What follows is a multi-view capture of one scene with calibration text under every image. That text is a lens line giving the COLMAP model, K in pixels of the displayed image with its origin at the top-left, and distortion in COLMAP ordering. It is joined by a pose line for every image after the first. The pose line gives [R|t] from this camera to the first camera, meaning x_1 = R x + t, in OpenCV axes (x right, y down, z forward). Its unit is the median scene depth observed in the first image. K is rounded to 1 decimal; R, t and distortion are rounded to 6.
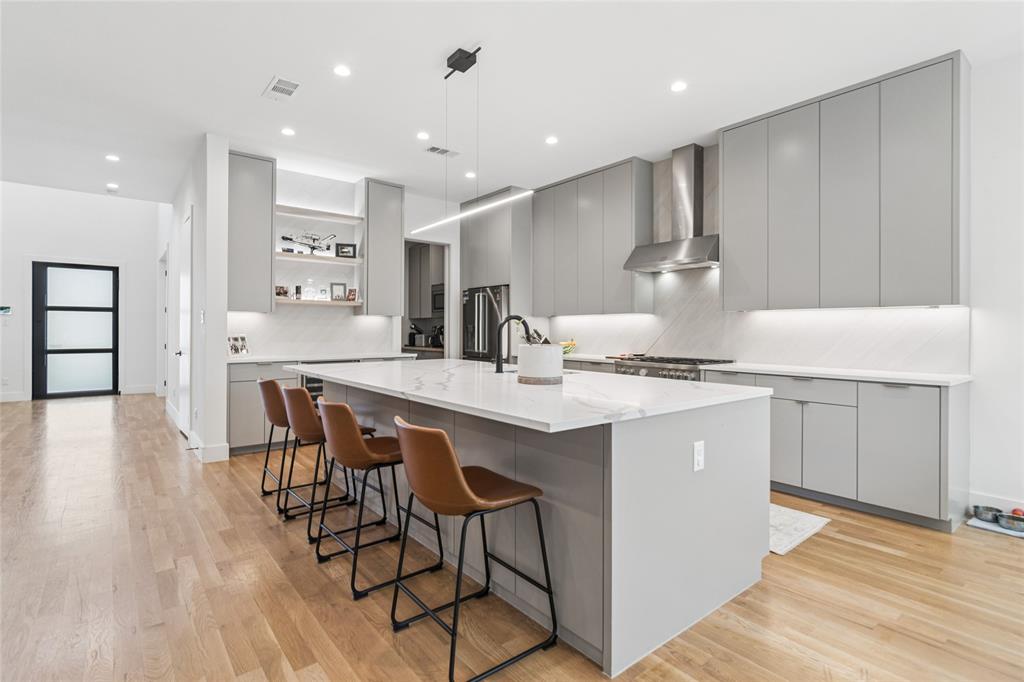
lens RADIAL K [[492.4, 0, 519.6], [0, 492.4, 331.5], [0, 0, 1]] dist [-0.002907, 0.000969]
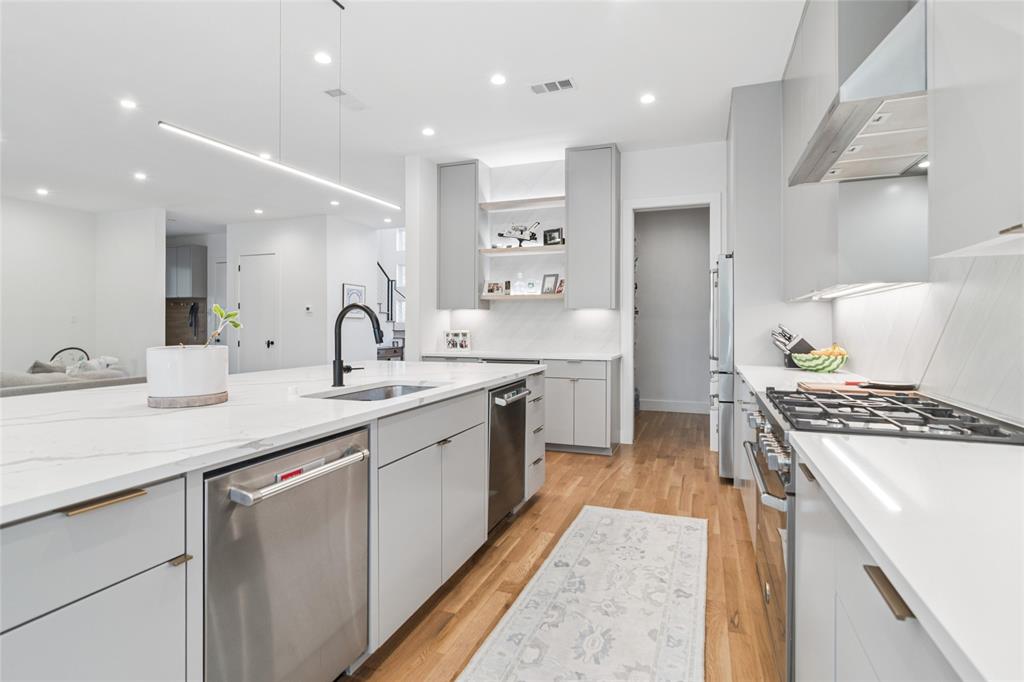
lens RADIAL K [[492.4, 0, 528.8], [0, 492.4, 302.5], [0, 0, 1]] dist [-0.002907, 0.000969]
pose [[0.509593, -0.042566, -0.859362, 0.383903], [-0.001502, 0.998730, -0.050360, -0.001189], [0.860414, 0.026954, 0.508882, 0.509691]]
